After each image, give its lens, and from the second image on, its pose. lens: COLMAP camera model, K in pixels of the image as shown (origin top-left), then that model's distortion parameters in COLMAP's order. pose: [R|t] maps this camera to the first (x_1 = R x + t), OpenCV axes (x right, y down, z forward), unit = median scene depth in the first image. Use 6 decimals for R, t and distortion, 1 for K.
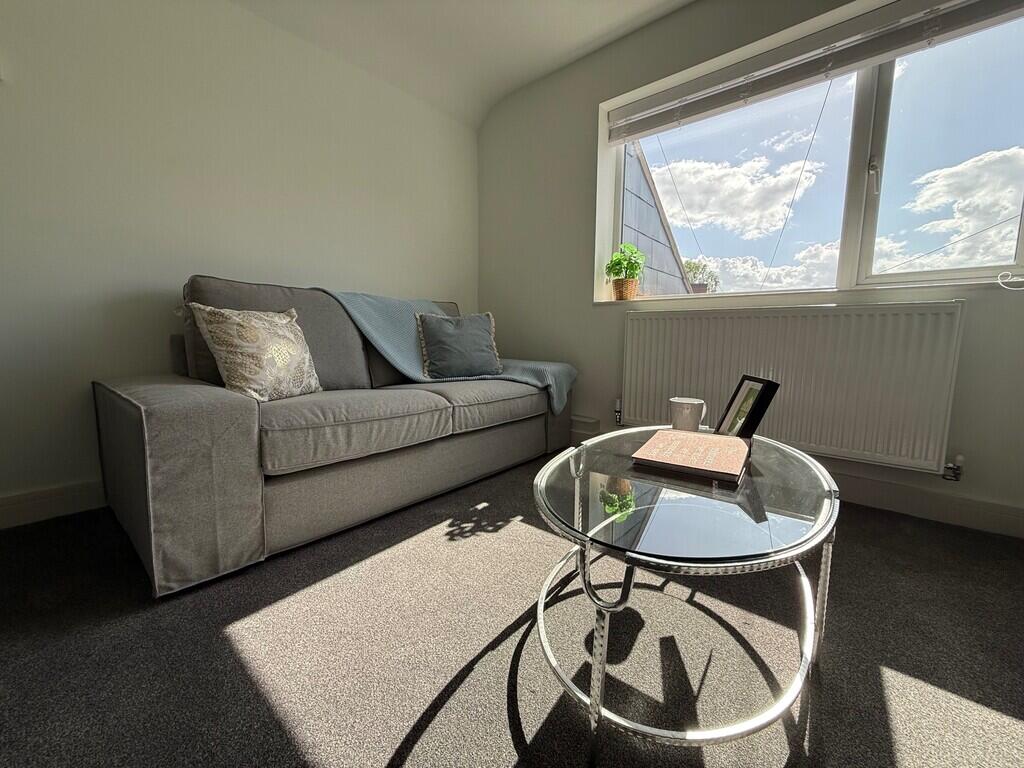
lens RADIAL K [[409.4, 0, 508.3], [0, 409.4, 380.9], [0, 0, 1]] dist [-0.006069, 0.000983]
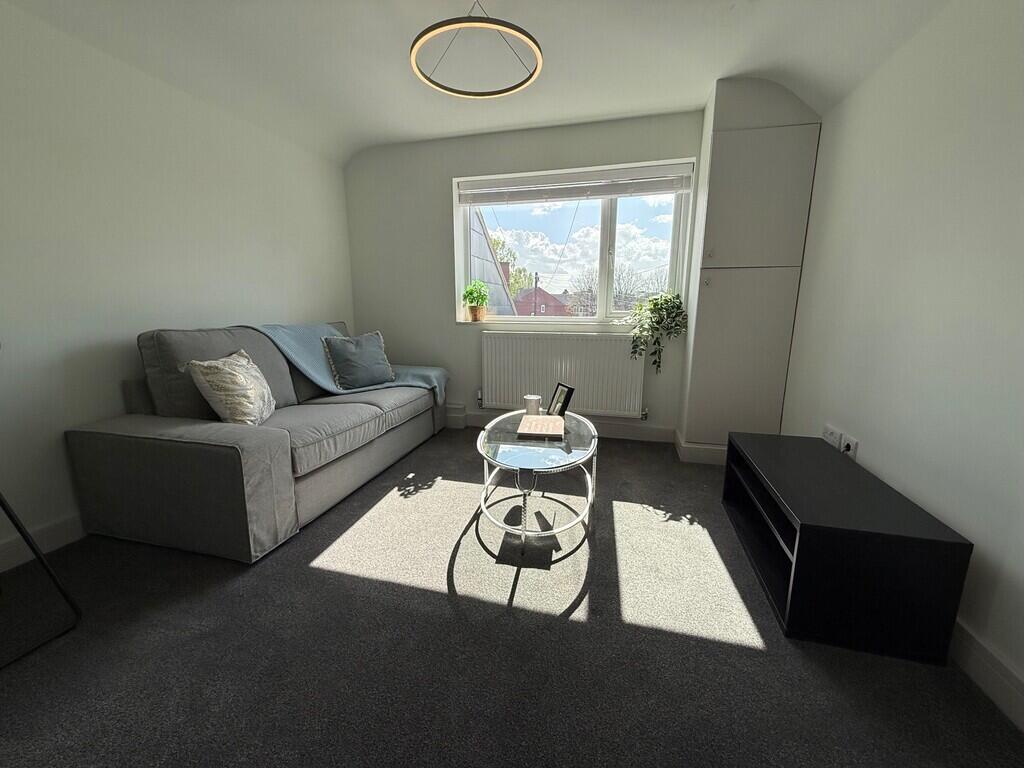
lens RADIAL K [[409.4, 0, 512.2], [0, 409.4, 383.2], [0, 0, 1]] dist [-0.006069, 0.000983]
pose [[0.896143, -0.088747, 0.434801, -0.396477], [0.053587, 0.994270, 0.092495, -0.169750], [-0.440518, -0.059589, 0.895764, -0.550724]]
